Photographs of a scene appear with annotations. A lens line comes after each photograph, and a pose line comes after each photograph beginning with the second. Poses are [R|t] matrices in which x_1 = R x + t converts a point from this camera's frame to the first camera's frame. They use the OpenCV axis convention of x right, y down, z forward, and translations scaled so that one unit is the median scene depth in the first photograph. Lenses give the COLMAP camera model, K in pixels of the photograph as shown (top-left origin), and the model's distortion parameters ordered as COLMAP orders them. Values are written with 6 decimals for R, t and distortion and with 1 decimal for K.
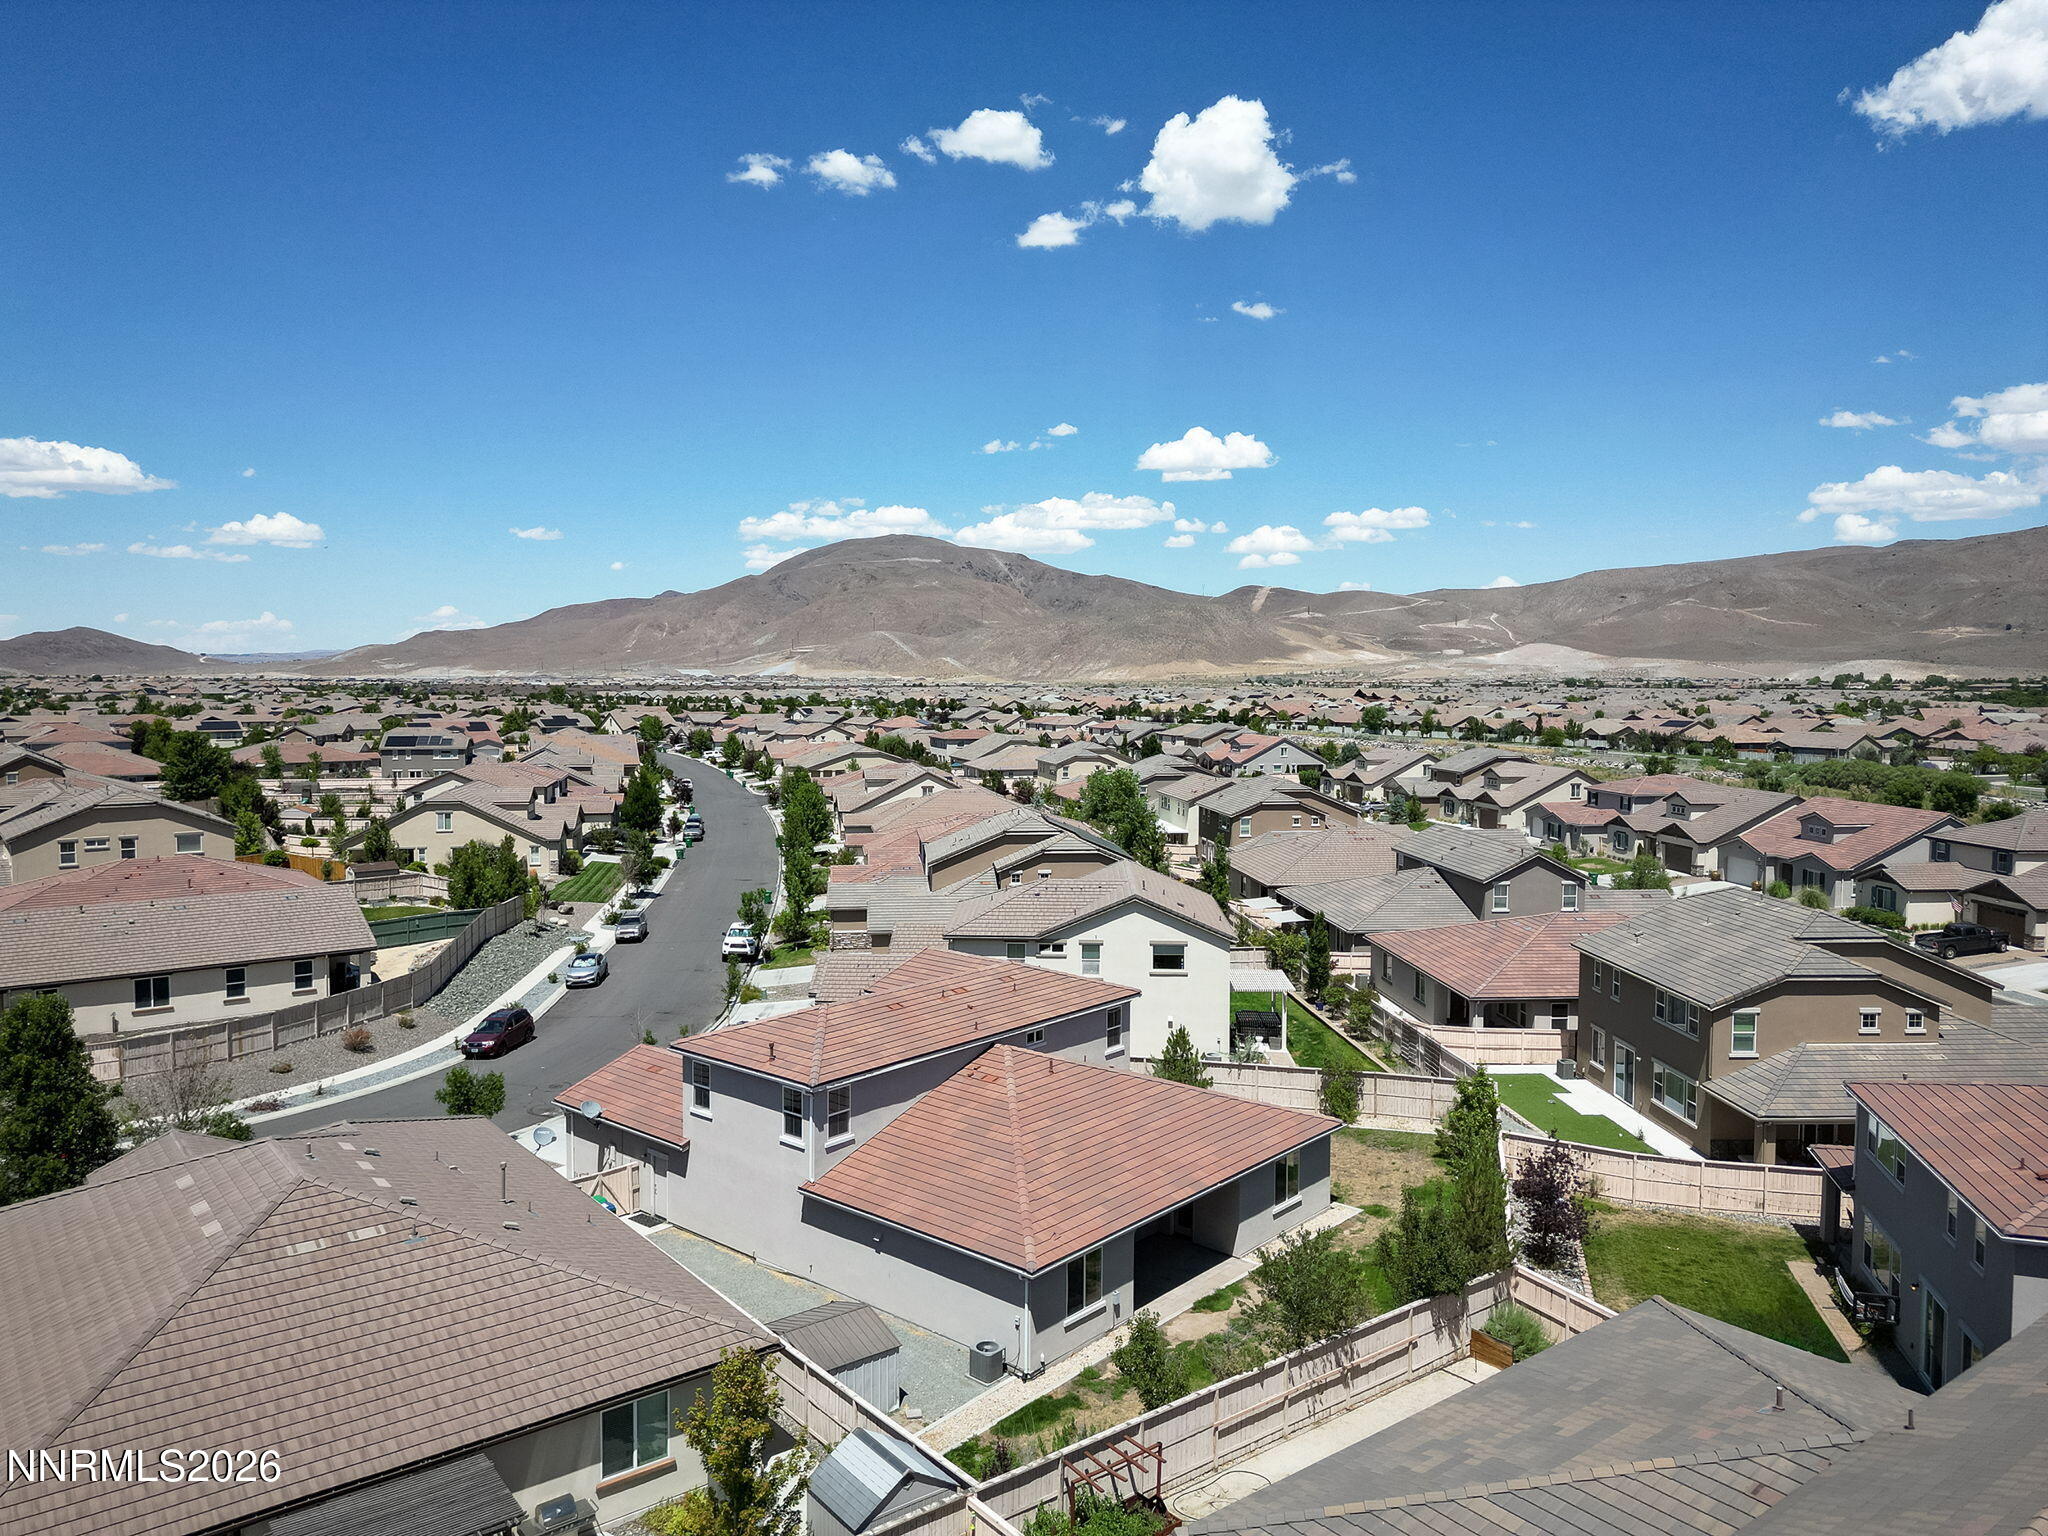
lens RADIAL K [[1437.3, 0, 1015.8], [0, 1437.3, 753.4], [0, 0, 1]] dist [0.068265, -0.055419]
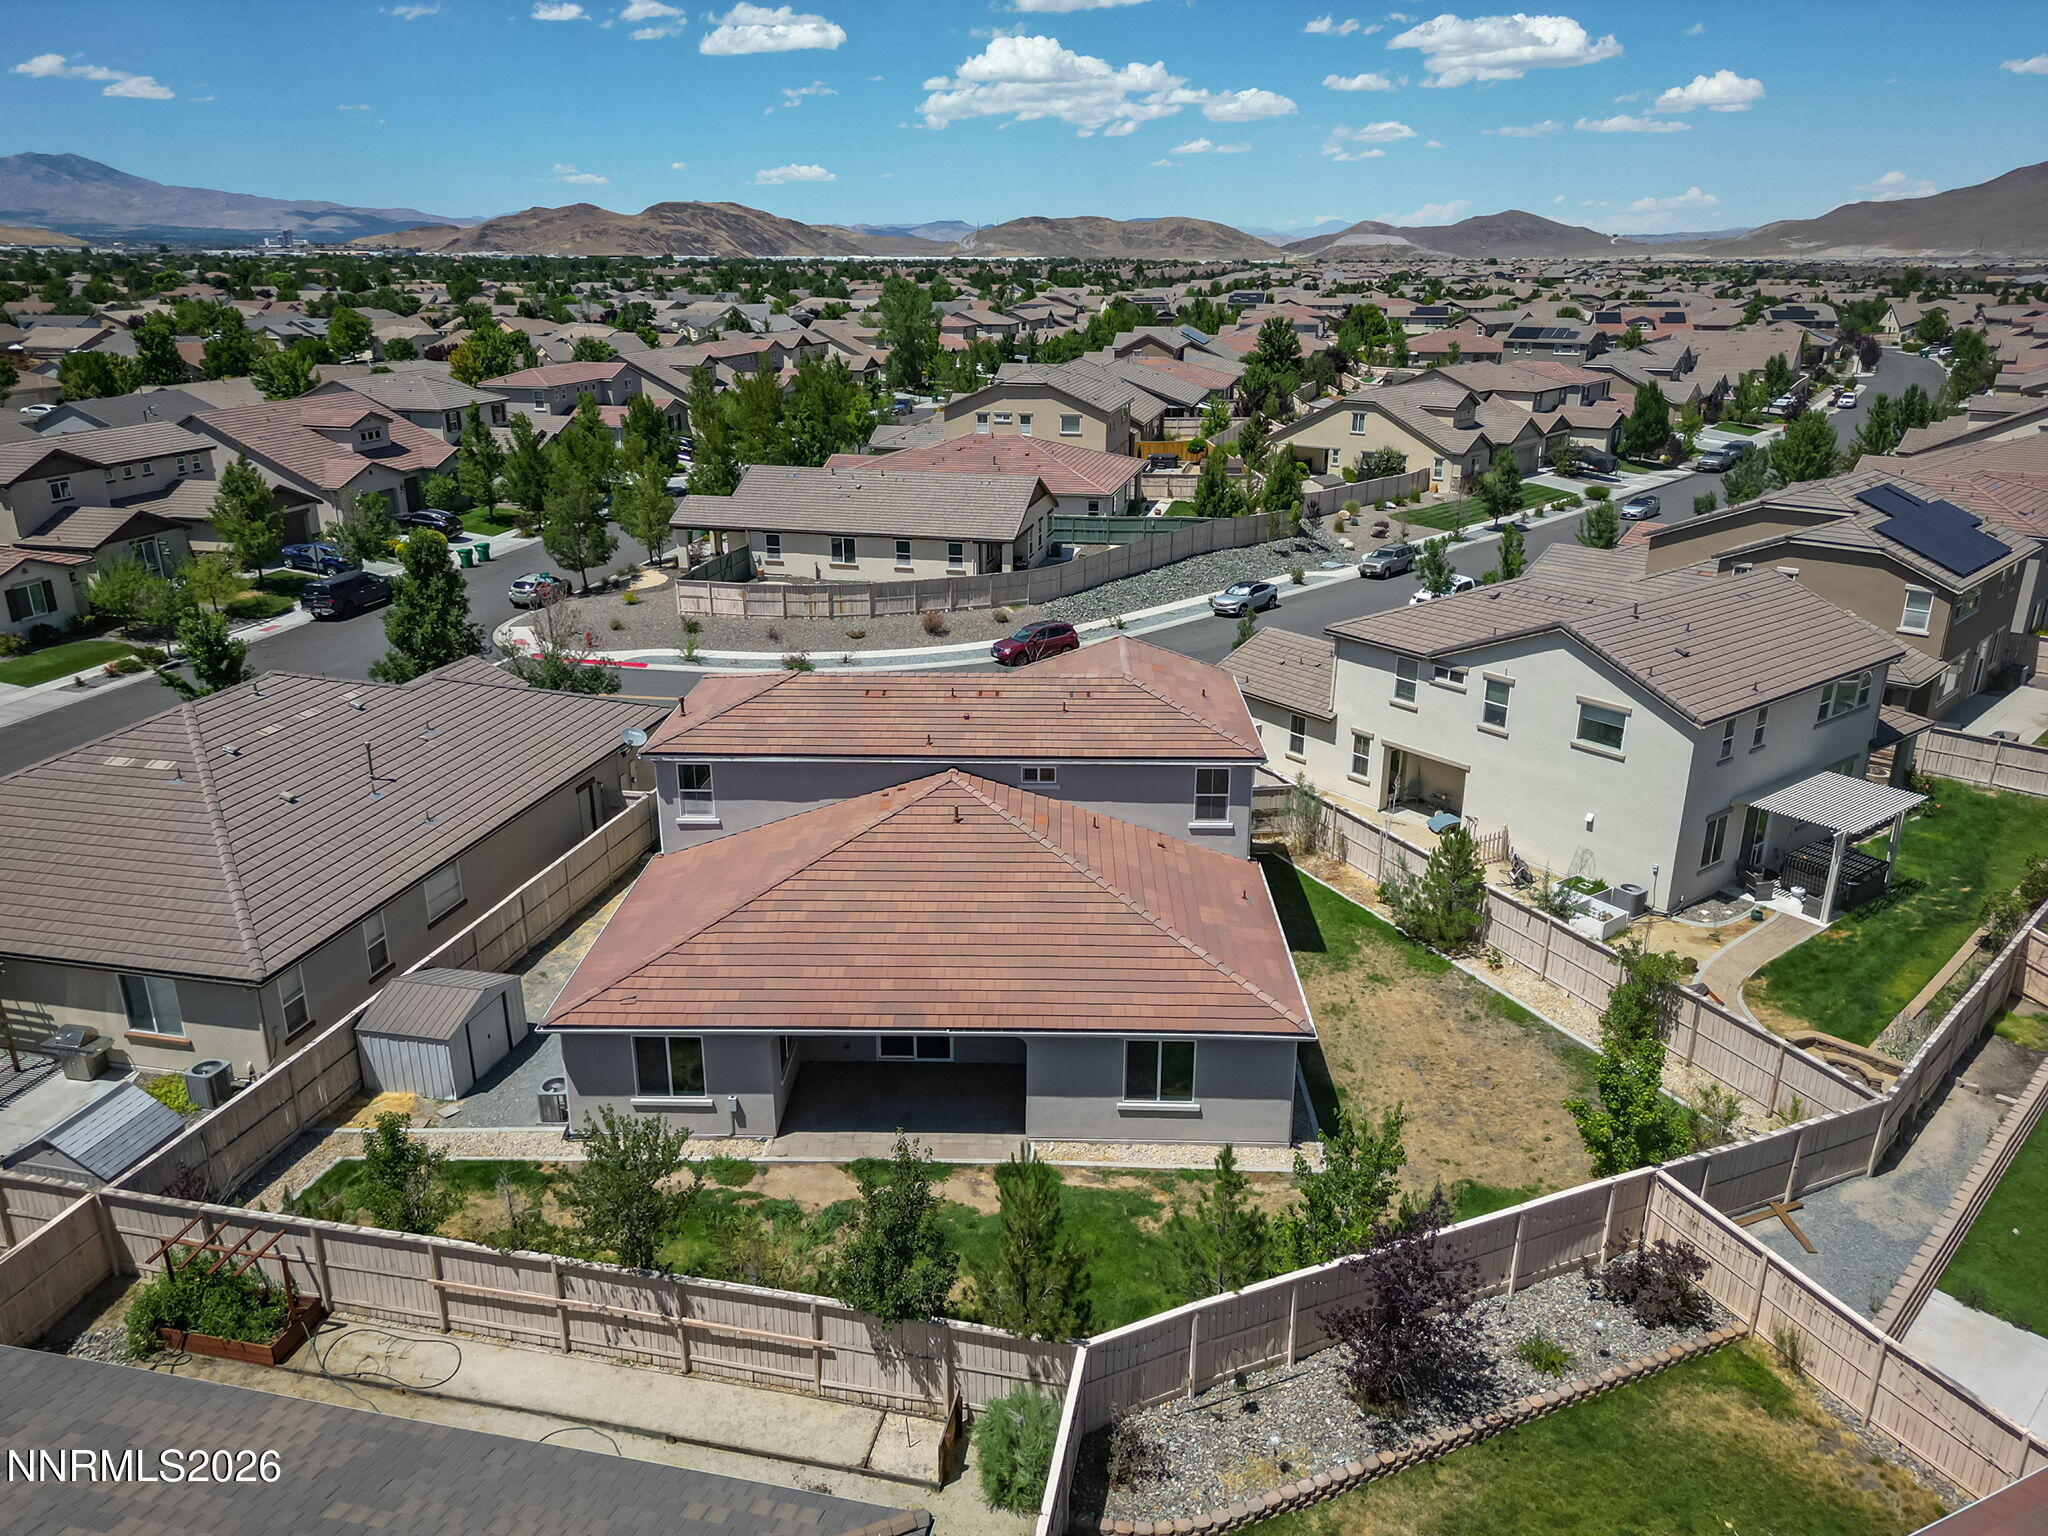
lens RADIAL K [[1437.3, 0, 1027.0], [0, 1437.3, 770.6], [0, 0, 1]] dist [0.068265, -0.055419]
pose [[0.637877, 0.257051, -0.725974, 0.415509], [-0.042783, 0.953025, 0.299854, -0.021732], [0.768949, -0.160210, 0.618910, 0.403016]]
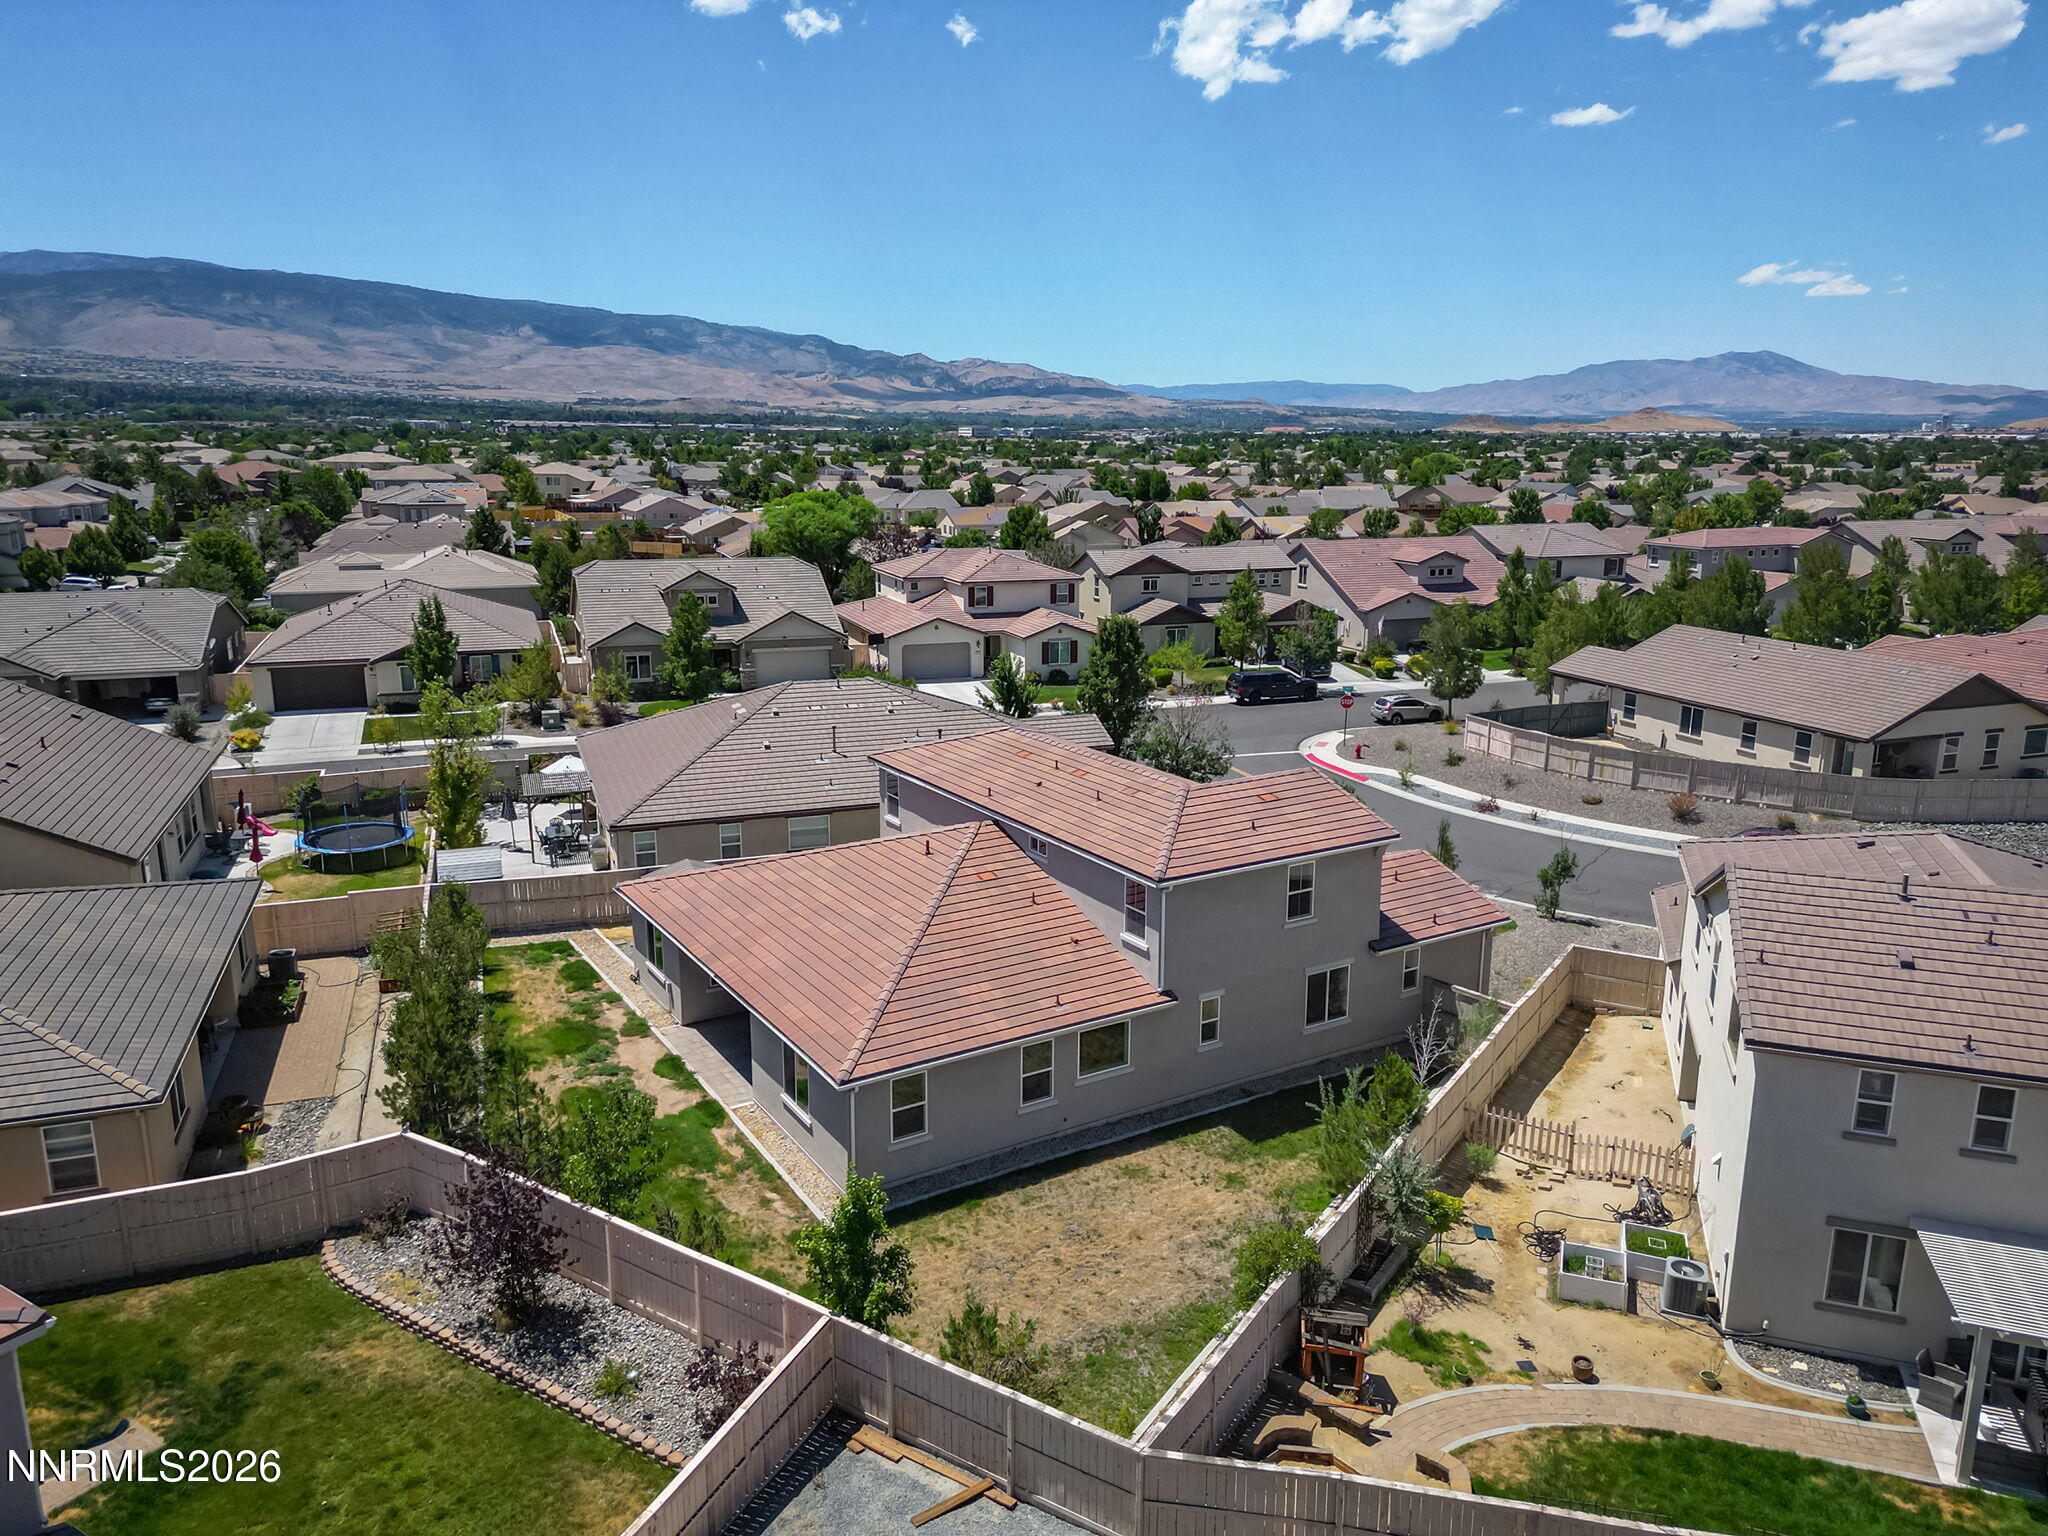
lens RADIAL K [[1437.3, 0, 1020.0], [0, 1437.3, 764.9], [0, 0, 1]] dist [0.068265, -0.055419]
pose [[-0.301927, 0.209652, -0.929993, 0.558654], [-0.057065, 0.969795, 0.237151, -0.024925], [0.951622, 0.124672, -0.280844, 0.910607]]
